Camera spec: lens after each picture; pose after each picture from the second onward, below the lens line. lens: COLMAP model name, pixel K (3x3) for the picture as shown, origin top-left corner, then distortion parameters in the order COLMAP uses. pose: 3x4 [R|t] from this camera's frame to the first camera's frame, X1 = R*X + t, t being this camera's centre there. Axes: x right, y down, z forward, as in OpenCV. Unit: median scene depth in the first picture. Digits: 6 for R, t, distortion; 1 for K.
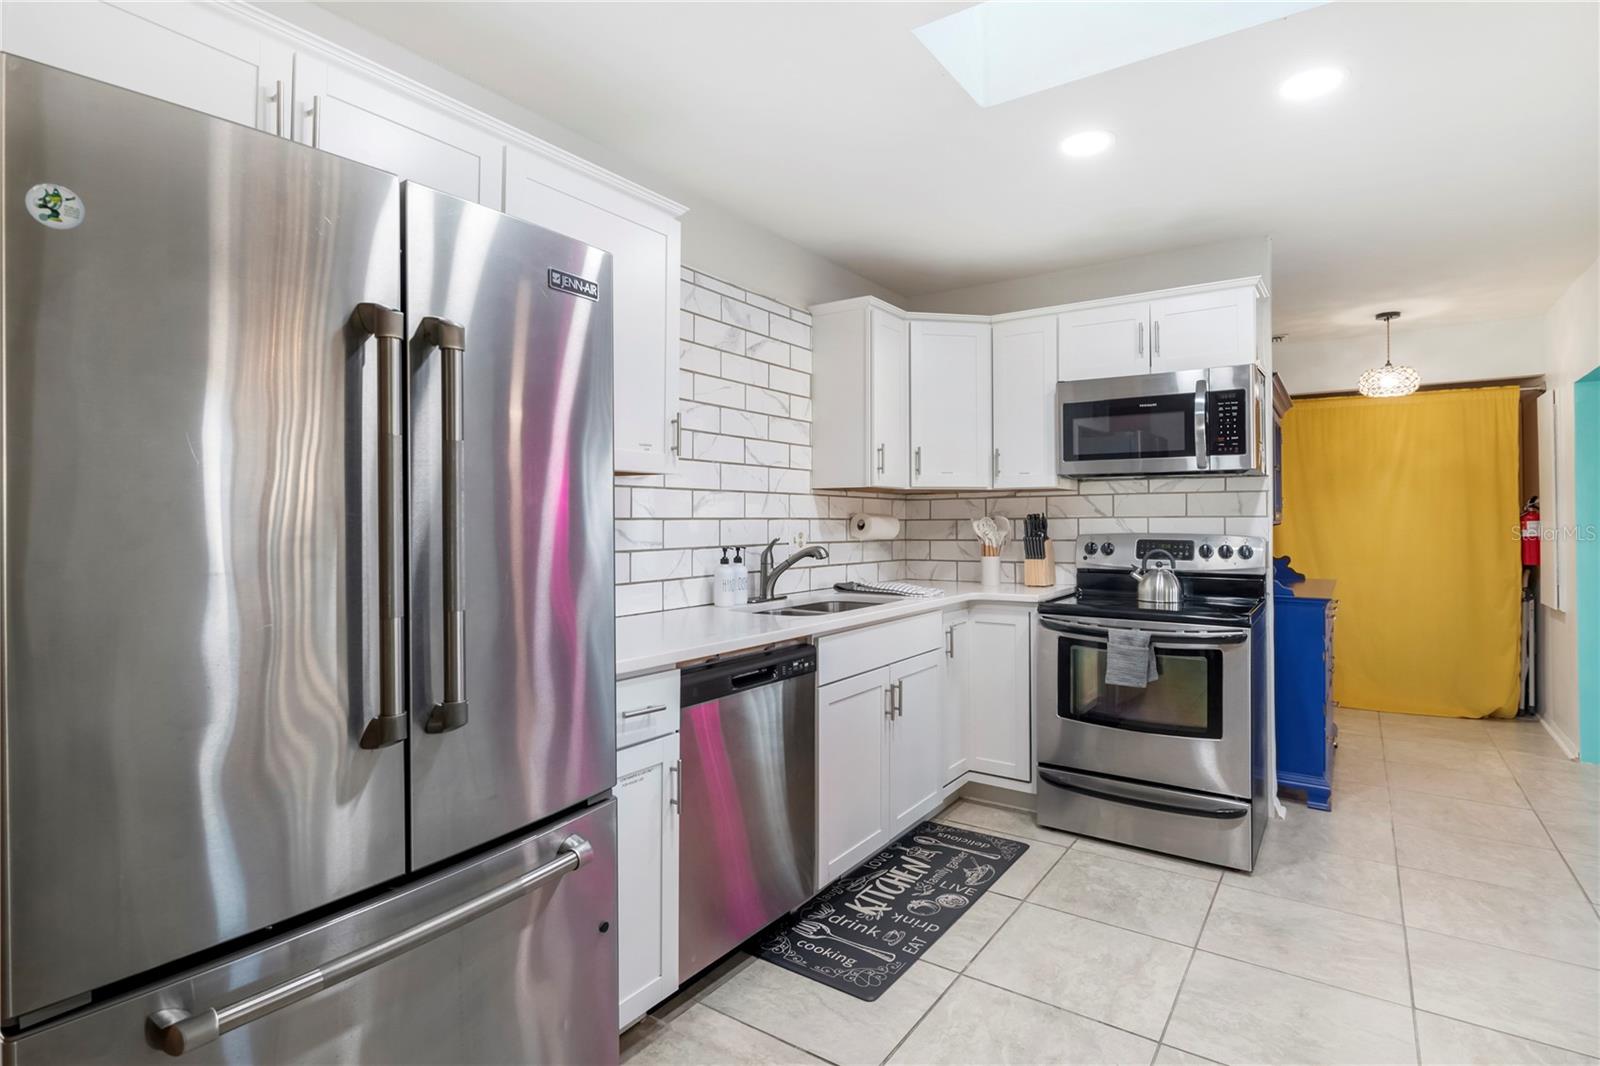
lens RADIAL K [[793.9, 0, 802.4], [0, 793.9, 513.2], [0, 0, 1]] dist [0.013030, -0.016882]
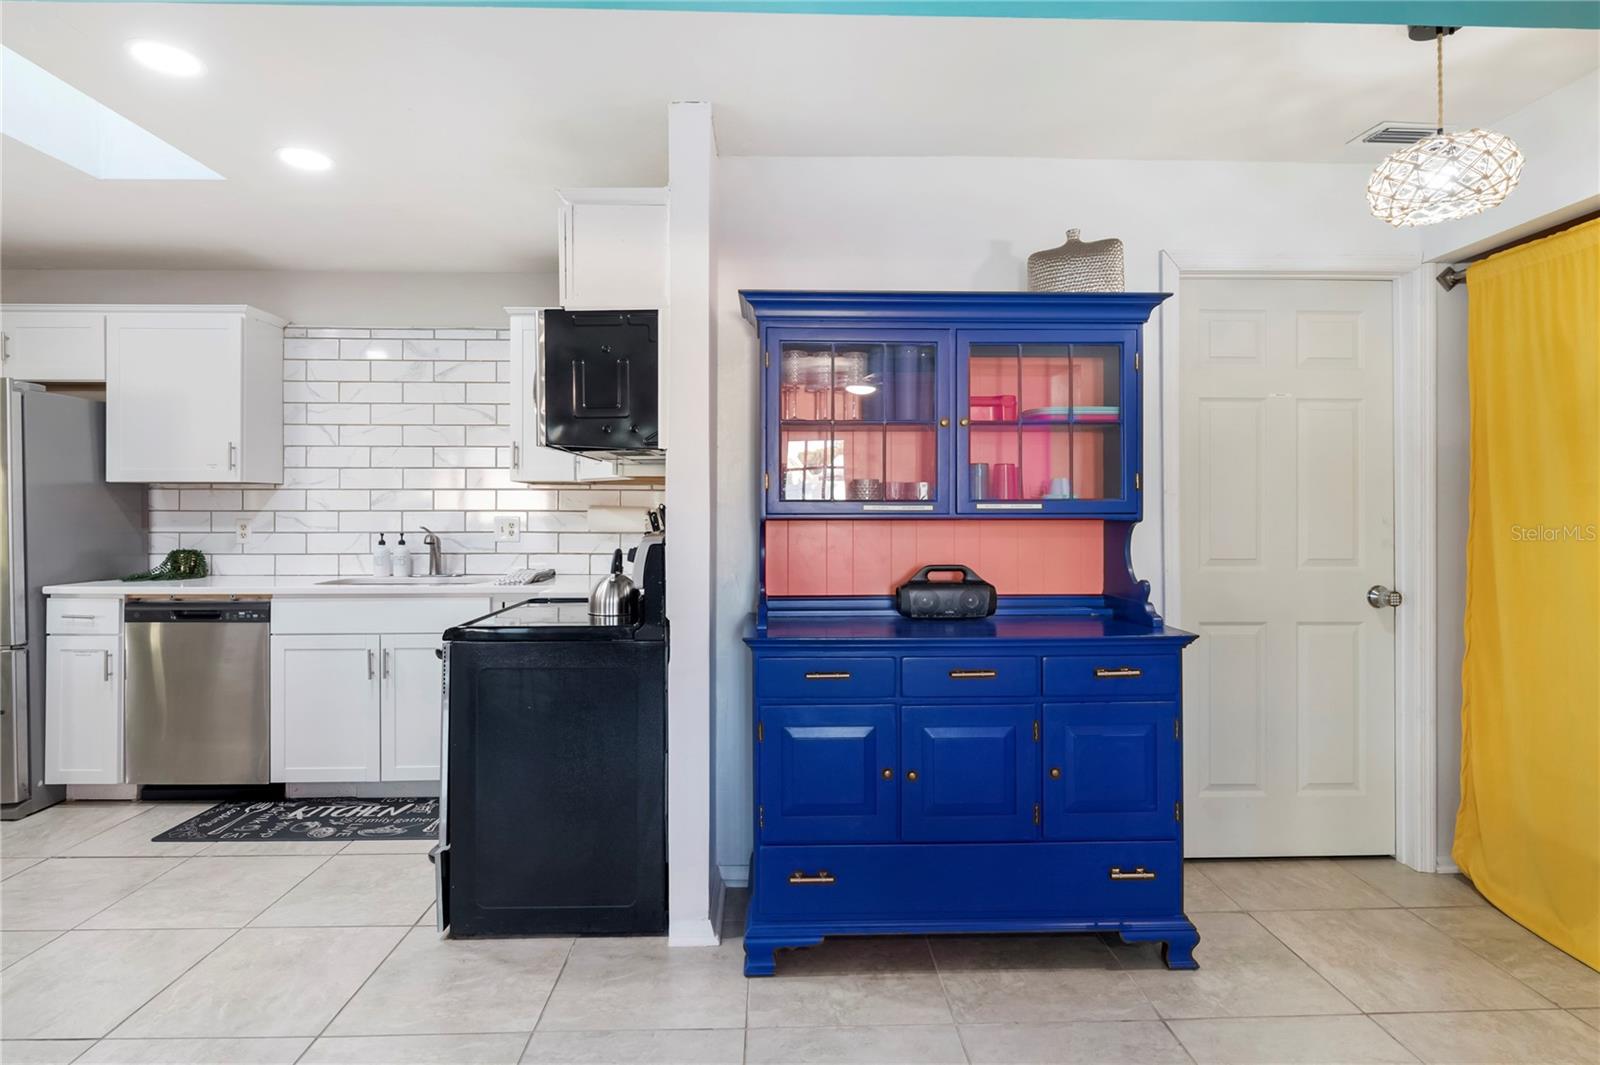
lens RADIAL K [[793.9, 0, 802.4], [0, 793.9, 512.7], [0, 0, 1]] dist [0.013030, -0.016882]
pose [[0.595200, 0.001649, -0.803576, 1.506635], [0.006301, 0.999958, 0.006718, 0.006062], [0.803553, -0.009062, 0.595164, 0.838952]]
